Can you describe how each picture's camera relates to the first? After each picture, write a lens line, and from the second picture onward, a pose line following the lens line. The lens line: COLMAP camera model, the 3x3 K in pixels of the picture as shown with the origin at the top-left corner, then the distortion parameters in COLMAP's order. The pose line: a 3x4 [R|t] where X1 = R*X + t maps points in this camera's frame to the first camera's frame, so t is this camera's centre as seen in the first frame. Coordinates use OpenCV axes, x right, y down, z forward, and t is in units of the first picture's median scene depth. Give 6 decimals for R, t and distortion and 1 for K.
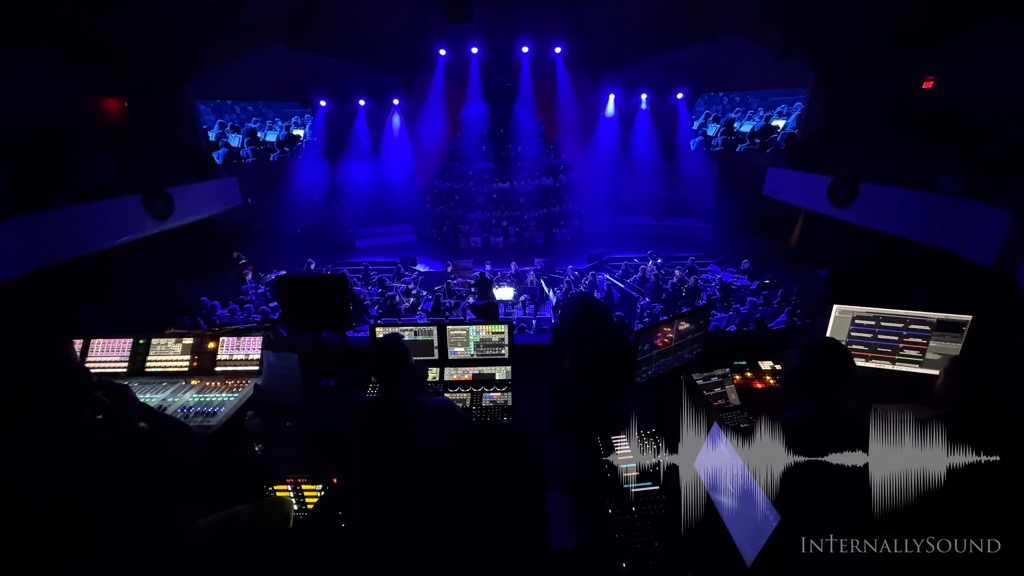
lens RADIAL K [[409.7, 0, 512.7], [0, 409.7, 288.5], [0, 0, 1]] dist [0.001868, -0.001128]
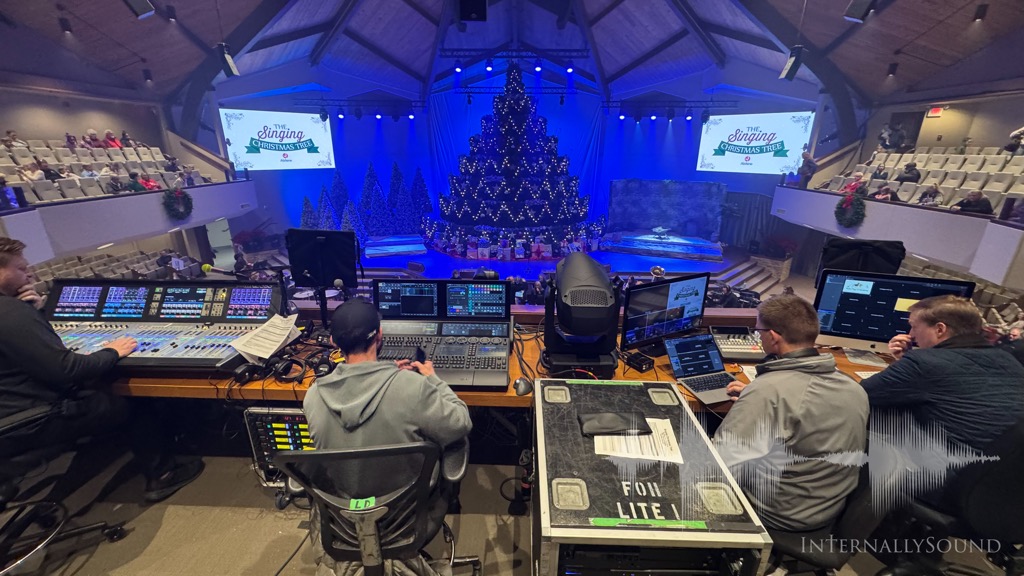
lens RADIAL K [[409.7, 0, 512.2], [0, 409.7, 285.7], [0, 0, 1]] dist [0.001868, -0.001128]
pose [[0.999332, 0.030910, -0.019479, 0.025632], [-0.031908, 0.998073, -0.053212, 0.145397], [0.017796, 0.053798, 0.998393, -0.036085]]
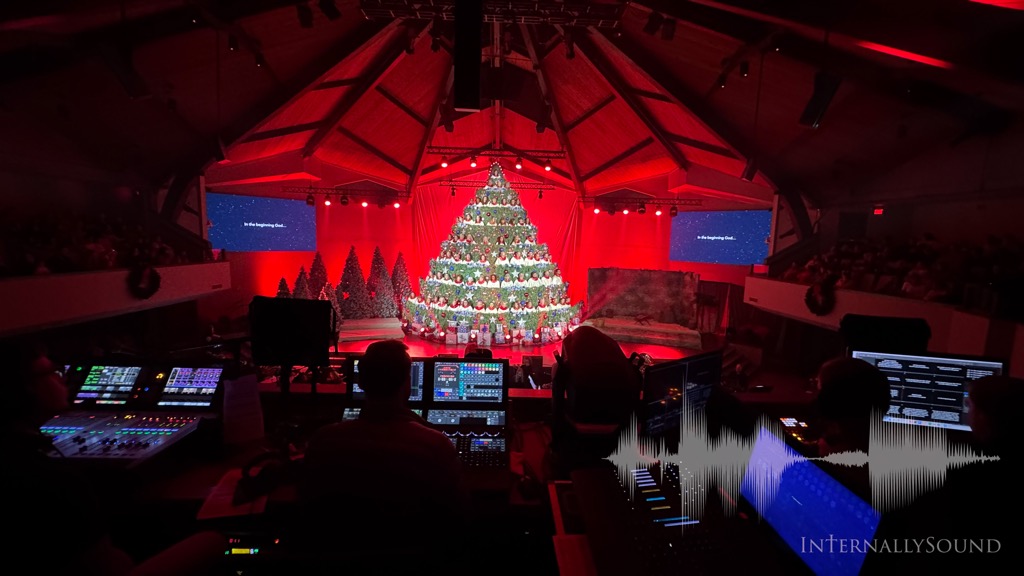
lens RADIAL K [[409.7, 0, 512.6], [0, 409.7, 287.8], [0, 0, 1]] dist [0.001868, -0.001128]
pose [[0.998732, 0.042192, 0.027459, -0.022212], [-0.033751, 0.965922, -0.256624, 0.157437], [-0.037351, 0.255372, 0.966121, 0.086173]]
